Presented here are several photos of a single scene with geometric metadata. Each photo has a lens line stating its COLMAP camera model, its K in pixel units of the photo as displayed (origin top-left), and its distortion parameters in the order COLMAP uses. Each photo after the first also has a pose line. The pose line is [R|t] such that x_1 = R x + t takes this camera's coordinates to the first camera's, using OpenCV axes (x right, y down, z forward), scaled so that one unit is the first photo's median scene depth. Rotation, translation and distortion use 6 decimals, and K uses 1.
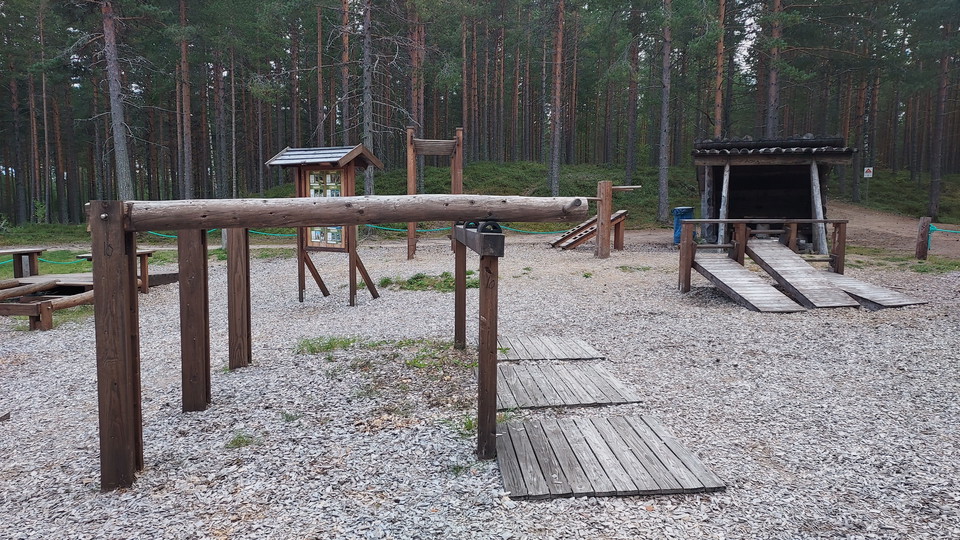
lens RADIAL K [[689.6, 0, 481.9], [0, 689.6, 274.5], [0, 0, 1]] dist [0.057974, -0.014416]
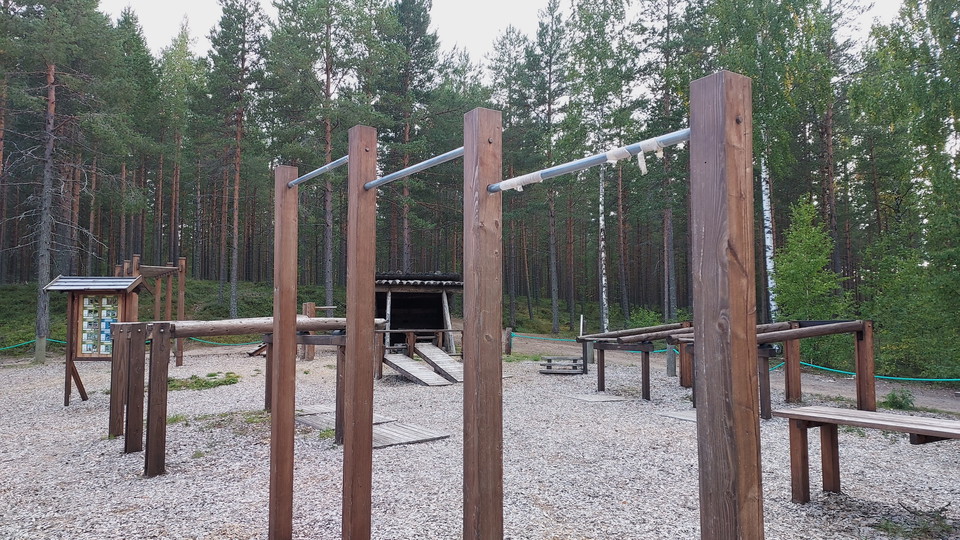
lens RADIAL K [[689.6, 0, 474.2], [0, 689.6, 278.5], [0, 0, 1]] dist [0.057974, -0.014416]
pose [[0.871867, 0.025054, 0.489102, -0.254126], [0.052327, 0.988208, -0.143898, 0.035197], [-0.486940, 0.151053, 0.860275, -0.400023]]
